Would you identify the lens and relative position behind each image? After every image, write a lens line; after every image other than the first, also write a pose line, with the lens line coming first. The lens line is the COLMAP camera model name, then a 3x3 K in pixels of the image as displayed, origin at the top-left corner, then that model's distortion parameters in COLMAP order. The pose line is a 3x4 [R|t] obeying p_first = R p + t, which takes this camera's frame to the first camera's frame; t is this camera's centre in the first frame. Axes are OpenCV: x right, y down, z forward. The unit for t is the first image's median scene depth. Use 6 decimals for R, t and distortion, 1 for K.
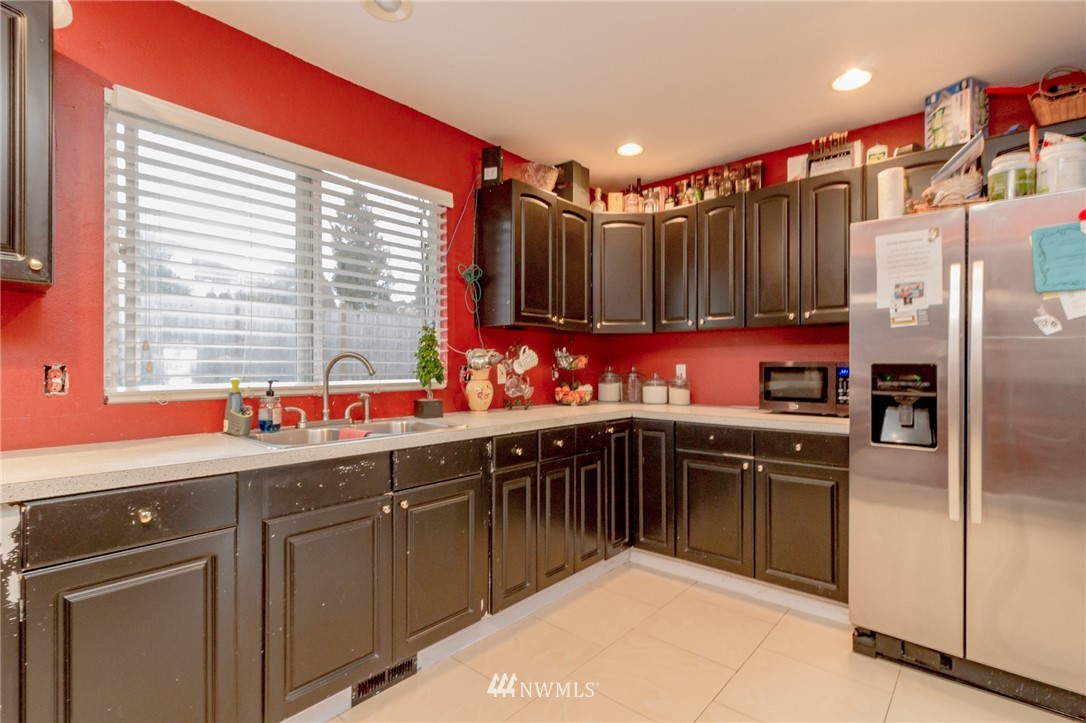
lens RADIAL K [[533.1, 0, 543.0], [0, 533.1, 361.5], [0, 0, 1]] dist [0.018592, 0.000074]
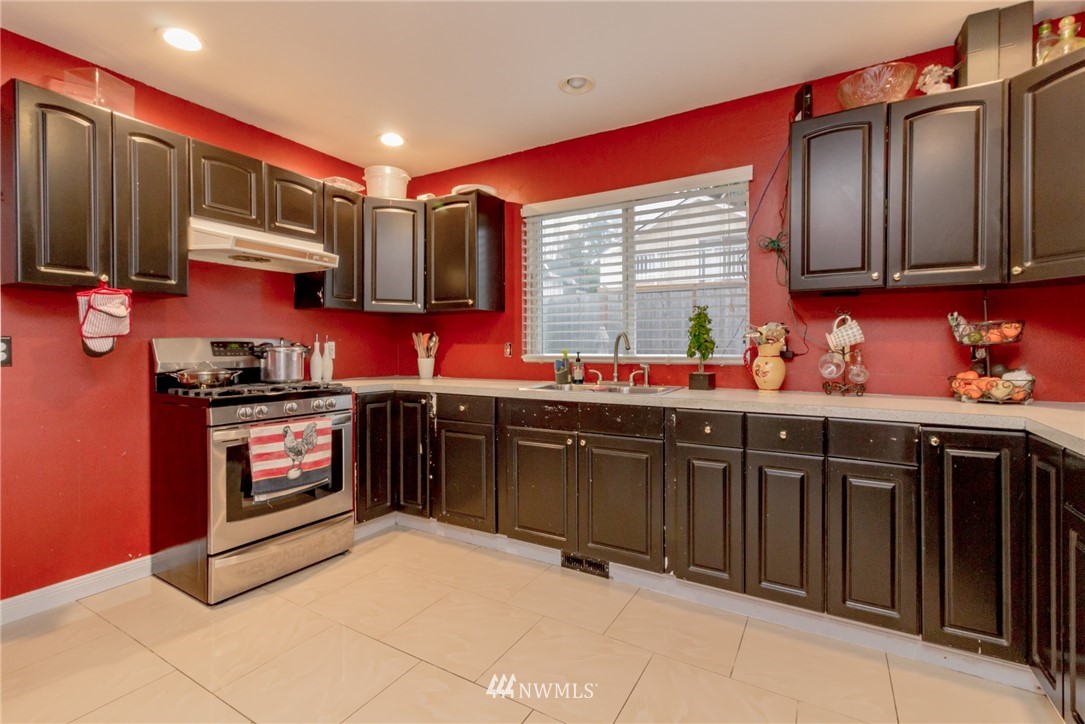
lens RADIAL K [[504.1, 0, 515.7], [0, 504.1, 347.5], [0, 0, 1]] dist [0.001193, 0.000201]
pose [[0.118434, -0.010156, -0.992910, 0.891894], [0.001914, 0.999948, -0.010000, 0.034288], [0.992960, -0.000716, 0.118447, 0.599338]]
